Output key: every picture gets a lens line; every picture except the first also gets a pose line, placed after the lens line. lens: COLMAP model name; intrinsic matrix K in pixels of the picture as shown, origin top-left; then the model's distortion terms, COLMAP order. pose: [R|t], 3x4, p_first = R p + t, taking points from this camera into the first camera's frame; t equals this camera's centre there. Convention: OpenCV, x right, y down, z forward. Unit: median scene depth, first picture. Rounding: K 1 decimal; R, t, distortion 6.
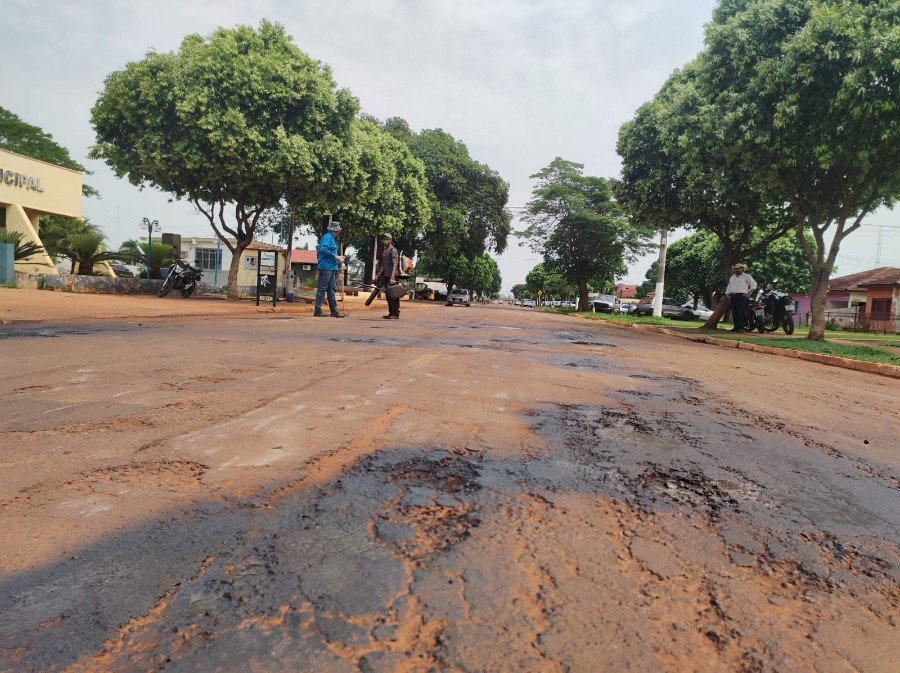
lens RADIAL K [[669.8, 0, 453.9], [0, 669.8, 323.8], [0, 0, 1]] dist [0.083775, -0.088440]
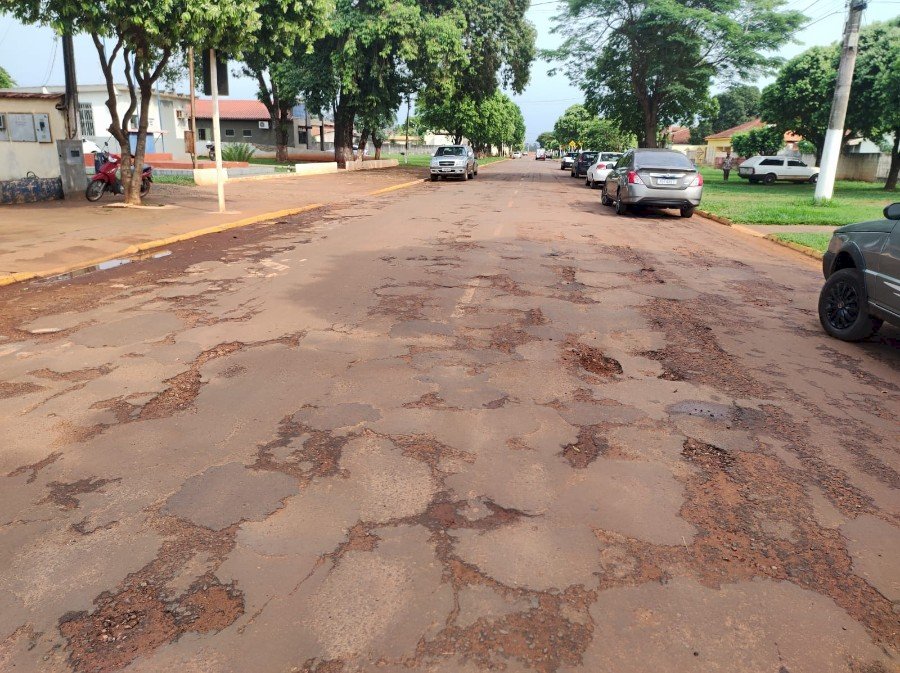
lens RADIAL K [[669.8, 0, 453.9], [0, 669.8, 323.8], [0, 0, 1]] dist [0.083775, -0.088440]
pose [[0.998579, -0.032247, -0.042428, 0.024183], [0.040541, 0.976421, 0.212036, -0.023640], [0.034590, -0.213455, 0.976340, 0.281982]]
